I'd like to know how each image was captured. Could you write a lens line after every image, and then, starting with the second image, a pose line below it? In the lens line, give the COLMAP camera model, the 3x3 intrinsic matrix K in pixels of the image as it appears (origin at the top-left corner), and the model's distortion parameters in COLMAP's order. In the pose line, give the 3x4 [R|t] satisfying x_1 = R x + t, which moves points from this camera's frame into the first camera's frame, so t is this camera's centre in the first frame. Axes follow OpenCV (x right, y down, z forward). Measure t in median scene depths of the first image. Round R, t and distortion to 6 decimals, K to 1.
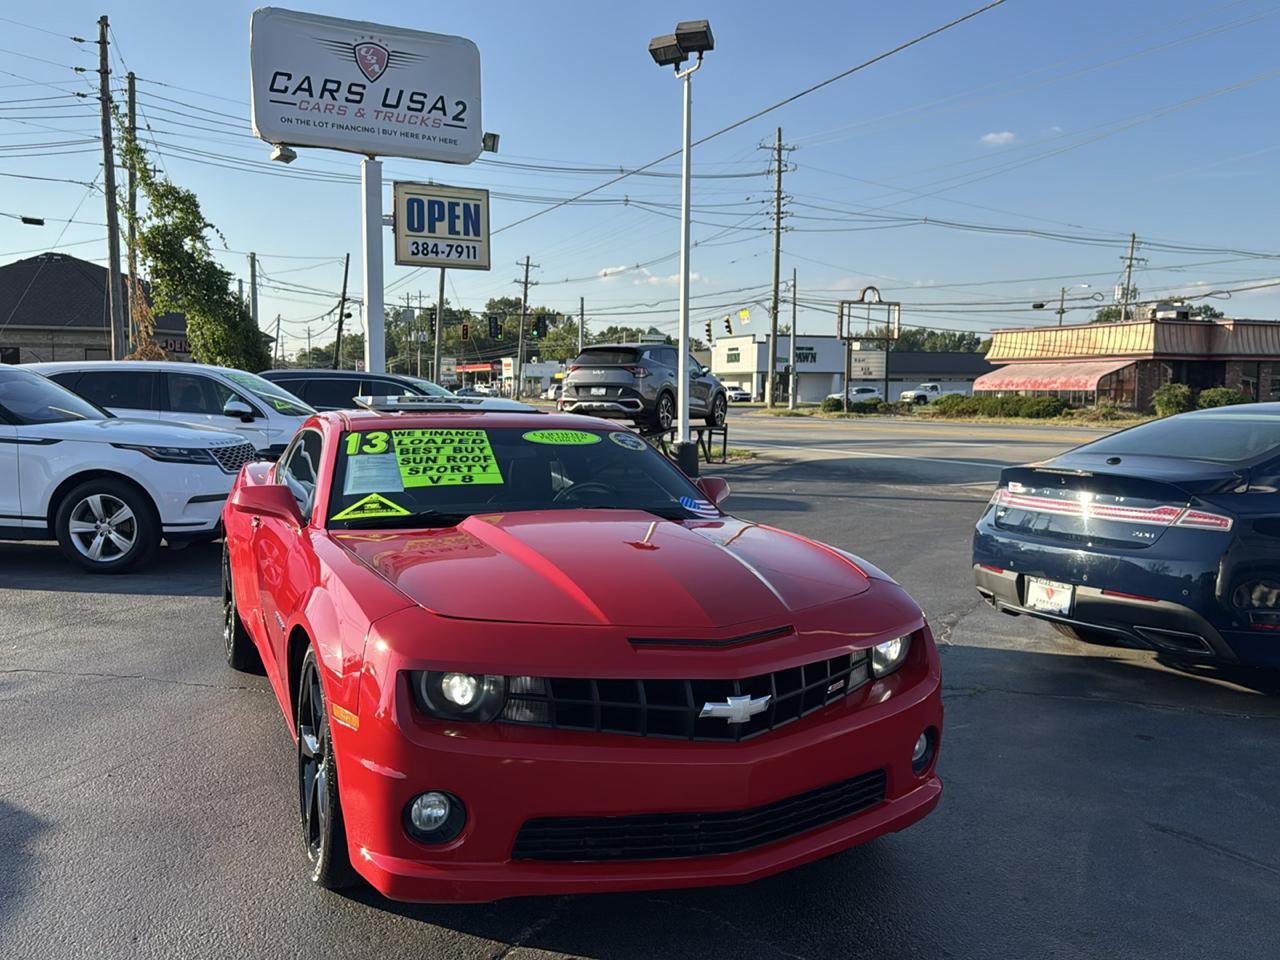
lens RADIAL K [[1144.1, 0, 640.0], [0, 1144.1, 480.0], [0, 0, 1]] dist [0.186586, -0.421860]
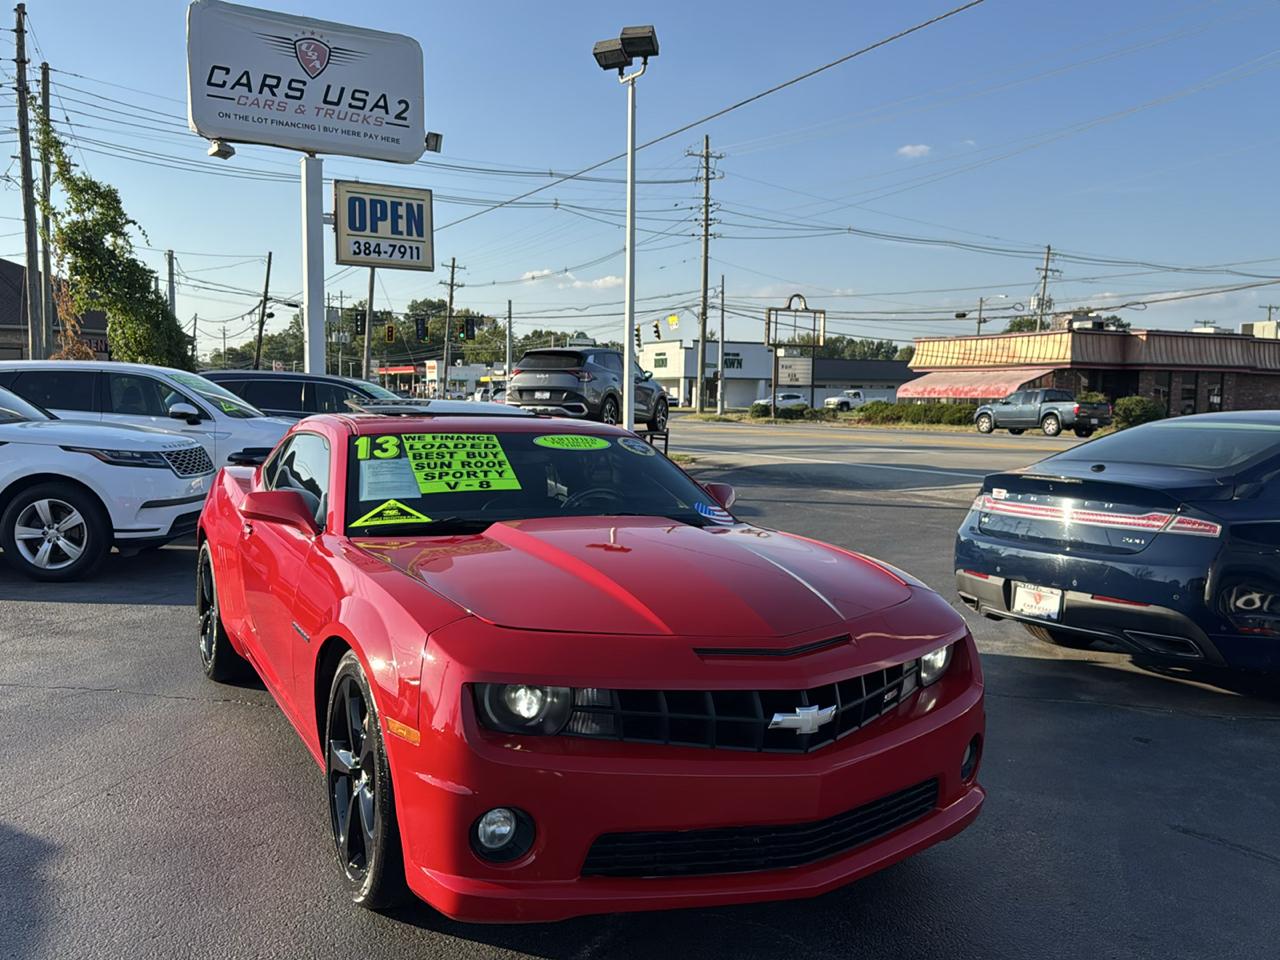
lens RADIAL K [[1144.1, 0, 640.0], [0, 1144.1, 480.0], [0, 0, 1]] dist [0.186586, -0.421860]
pose [[0.997701, 0.002319, 0.067735, -0.019034], [-0.002063, 0.999990, -0.003845, -0.000336], [-0.067743, 0.003696, 0.997696, 0.003498]]
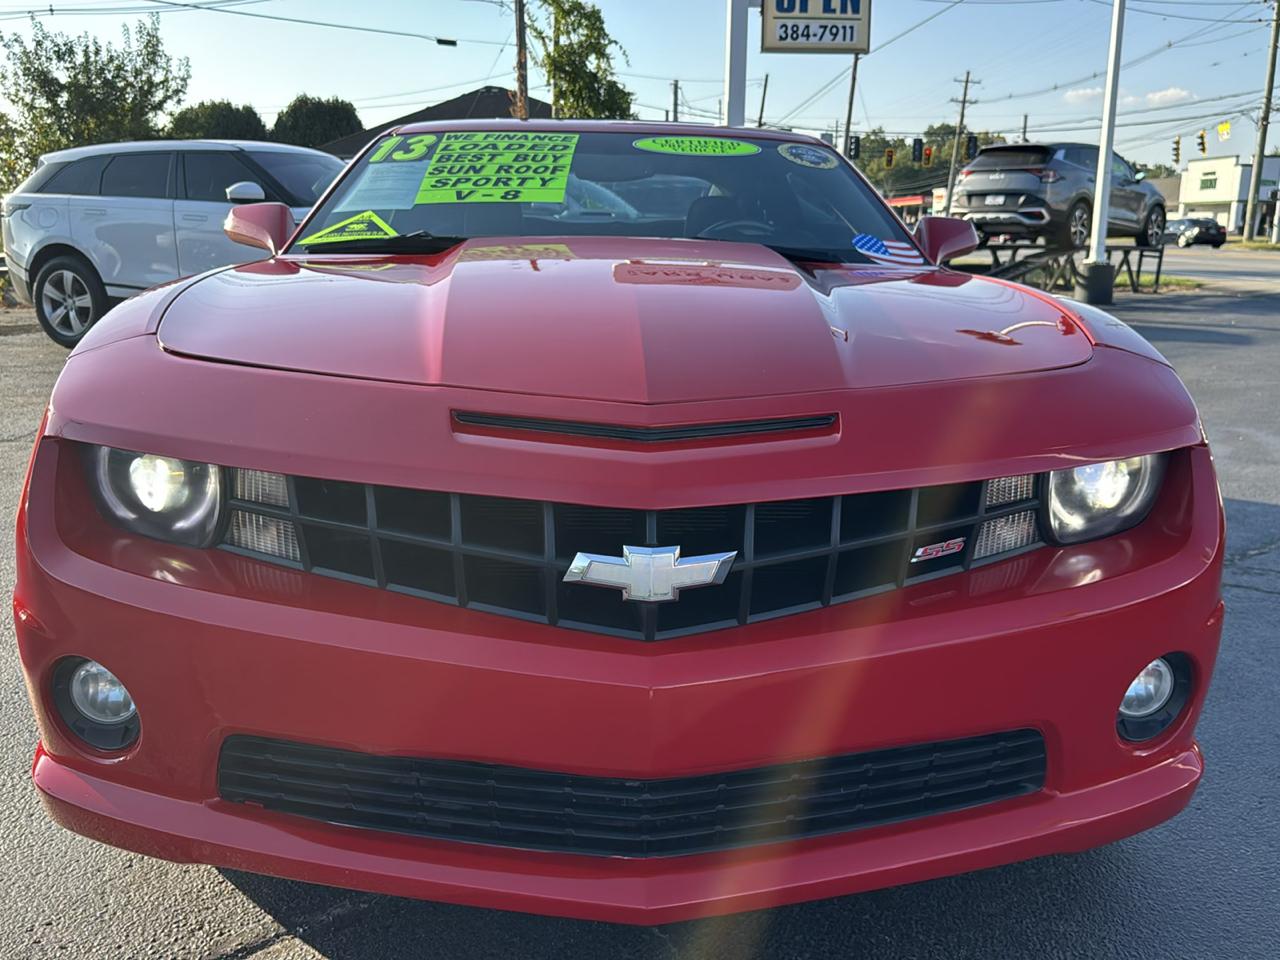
lens RADIAL K [[1162.2, 0, 640.5], [0, 1162.2, 491.9], [0, 0, 1]] dist [0.056921, -0.109606]
pose [[0.934090, 0.079296, -0.348120, 0.036914], [-0.028937, 0.988631, 0.147549, 0.014968], [0.355862, -0.127751, 0.925765, 0.087422]]
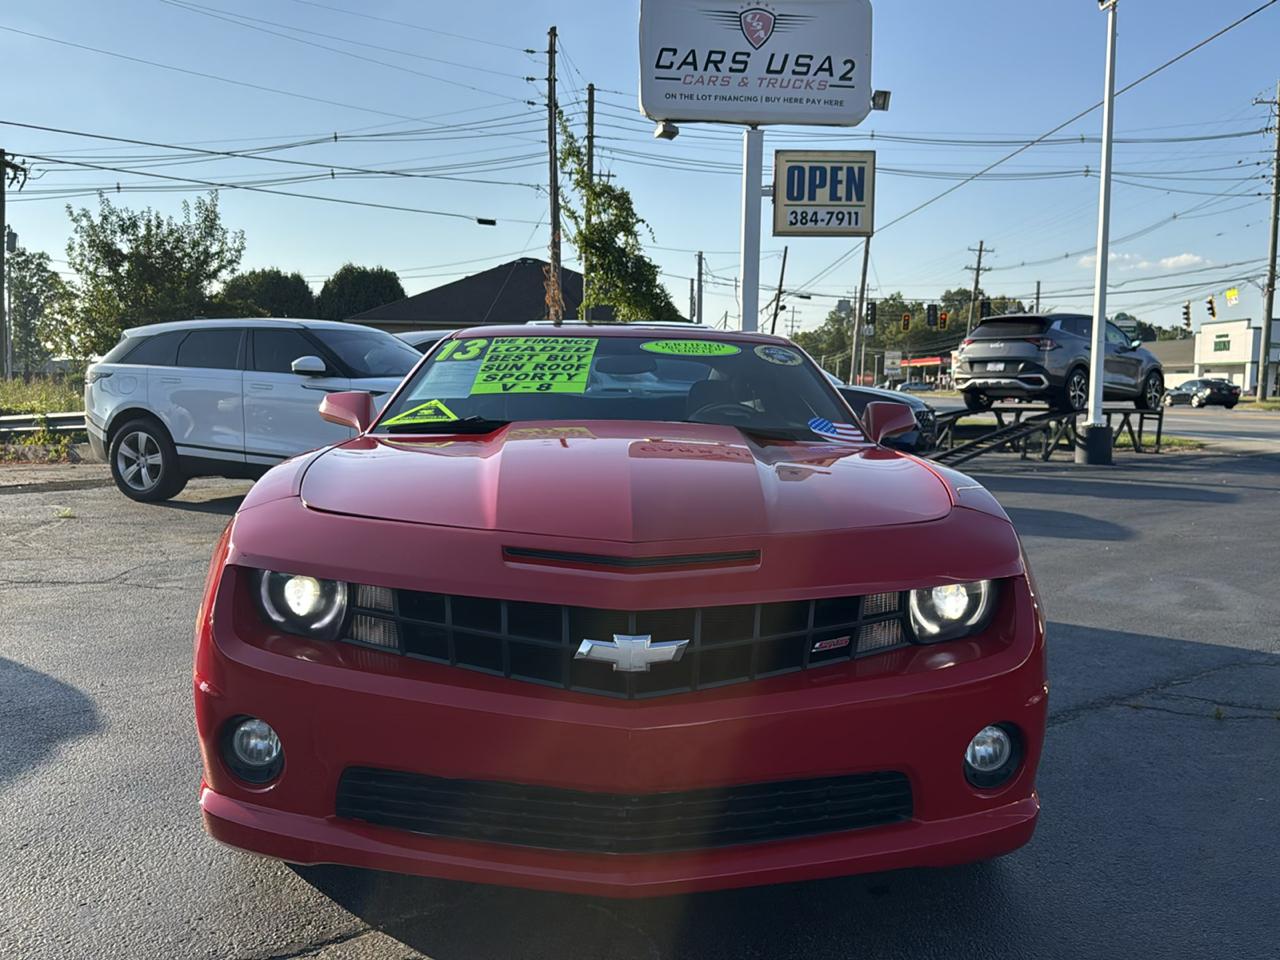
lens RADIAL K [[1150.5, 0, 636.3], [0, 1150.5, 485.1], [0, 0, 1]] dist [0.141418, -0.295538]
pose [[0.924073, 0.034546, -0.380651, 0.054196], [-0.032493, 0.999402, 0.011821, 0.013372], [0.380832, 0.001445, 0.924643, 0.052983]]
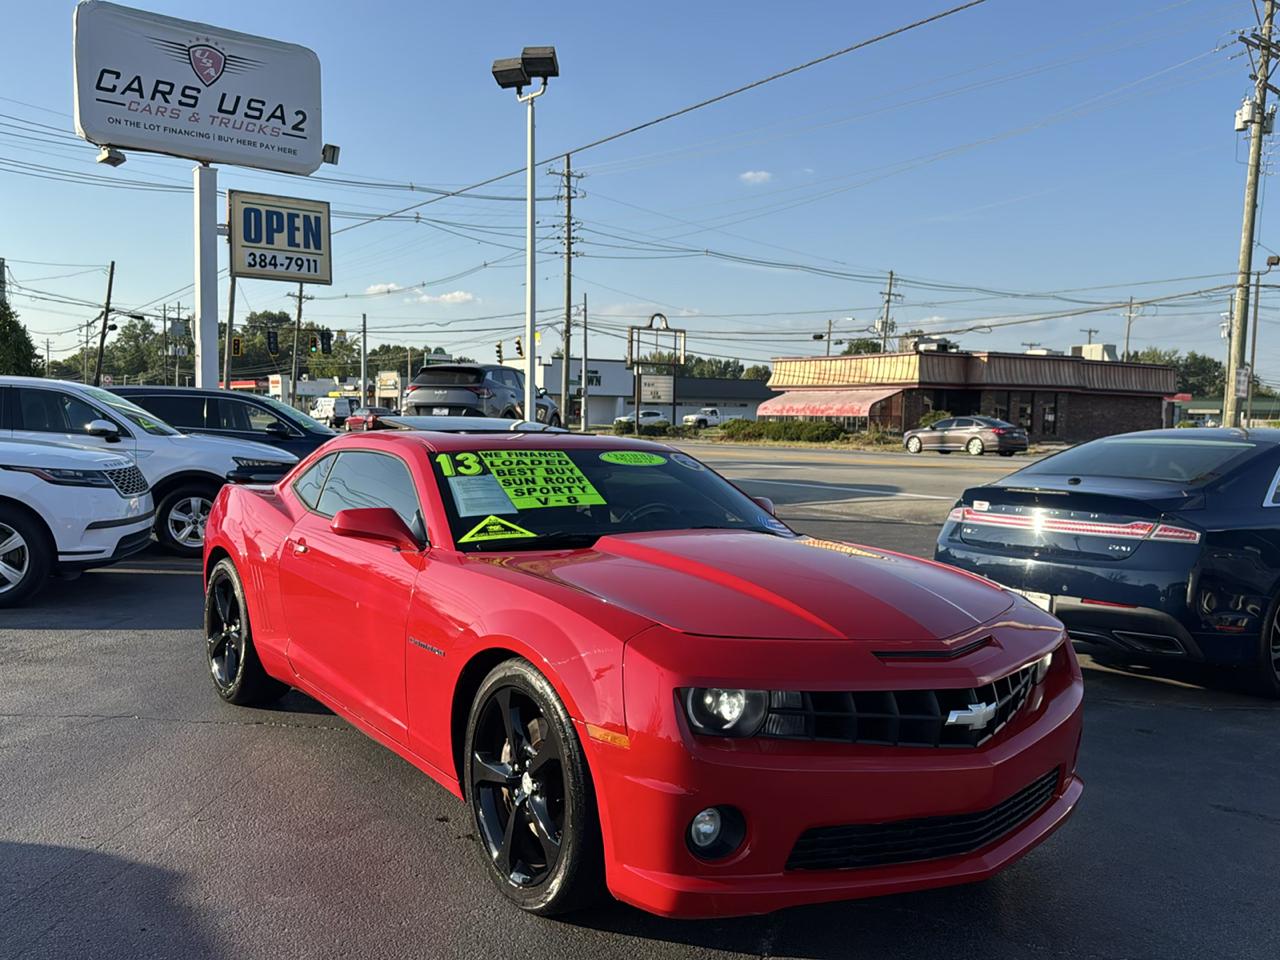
lens RADIAL K [[1144.1, 0, 640.0], [0, 1144.1, 480.0], [0, 0, 1]] dist [0.186586, -0.421860]
pose [[0.980060, -0.002215, 0.198691, -0.065532], [0.005954, 0.999816, -0.018223, 0.000013], [-0.198614, 0.019042, 0.979893, 0.001937]]
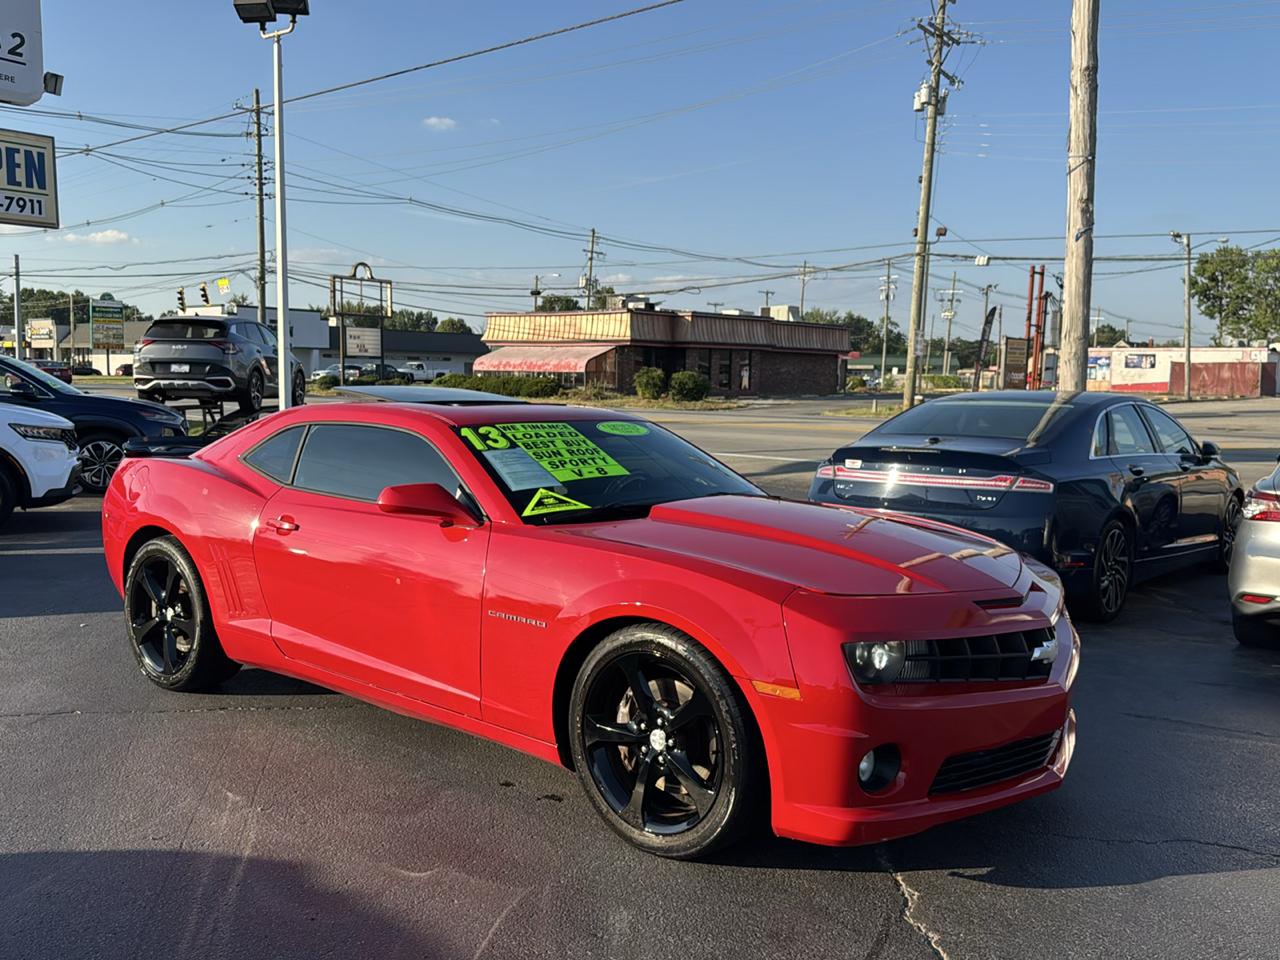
lens RADIAL K [[1146.2, 0, 650.1], [0, 1146.2, 468.1], [0, 0, 1]] dist [0.163902, -0.323351]
pose [[0.888431, -0.029288, 0.458075, -0.132177], [0.024785, 0.999567, 0.015839, -0.004315], [-0.458341, -0.002719, 0.888772, 0.012641]]
